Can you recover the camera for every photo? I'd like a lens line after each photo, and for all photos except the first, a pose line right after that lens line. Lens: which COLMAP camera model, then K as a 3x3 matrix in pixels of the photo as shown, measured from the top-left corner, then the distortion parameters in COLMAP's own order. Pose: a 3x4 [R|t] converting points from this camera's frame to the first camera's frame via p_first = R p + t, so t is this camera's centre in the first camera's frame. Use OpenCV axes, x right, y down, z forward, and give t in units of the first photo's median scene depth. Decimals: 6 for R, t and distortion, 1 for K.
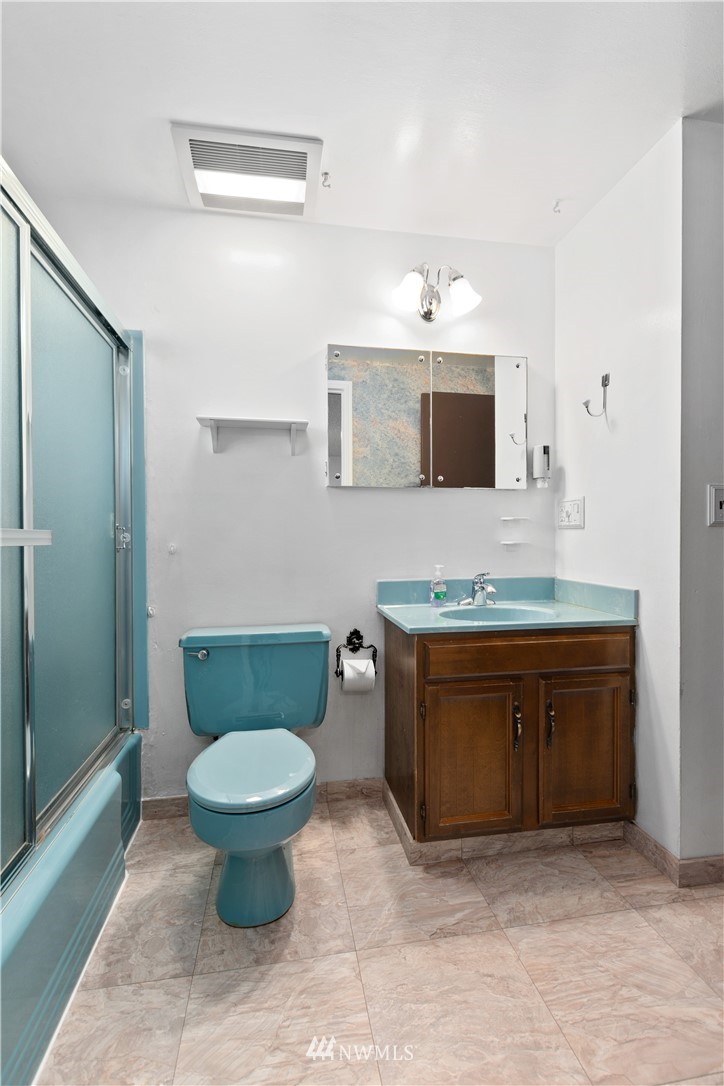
lens RADIAL K [[487.8, 0, 364.1], [0, 487.8, 548.7], [0, 0, 1]] dist [-0.028281, 0.006855]
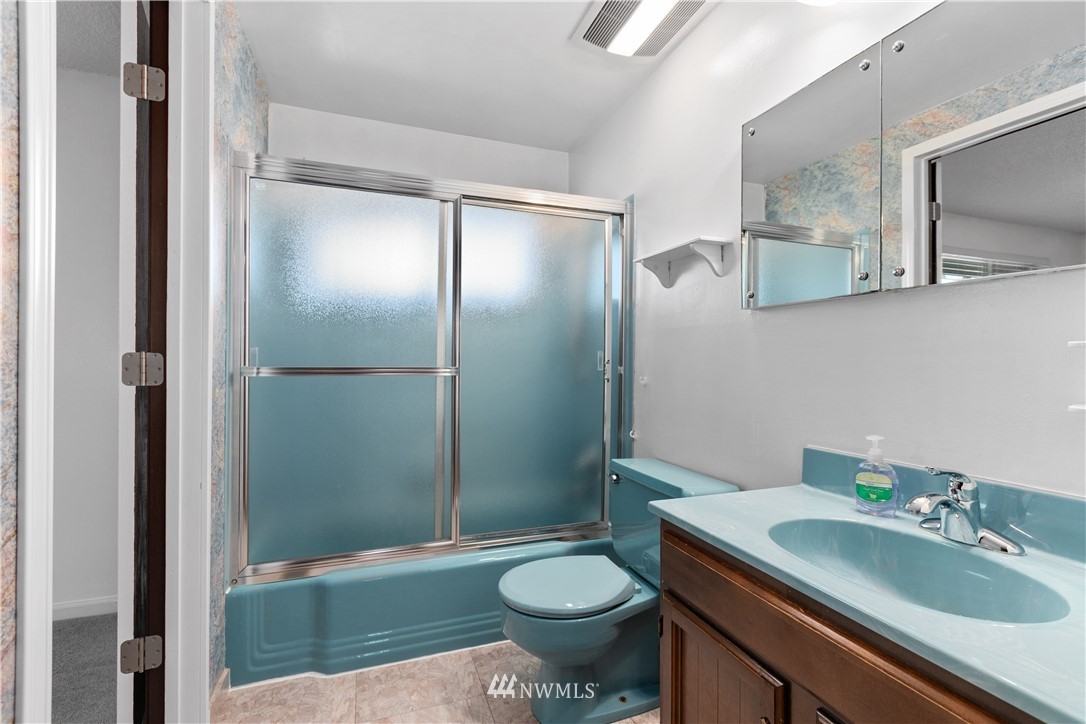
lens RADIAL K [[487.8, 0, 547.9], [0, 487.8, 366.7], [0, 0, 1]] dist [-0.028281, 0.006855]
pose [[0.161655, 0.015709, -0.986722, 0.755553], [-0.024597, 0.999627, 0.011884, -0.047924], [0.986541, 0.022350, 0.161981, 0.694307]]
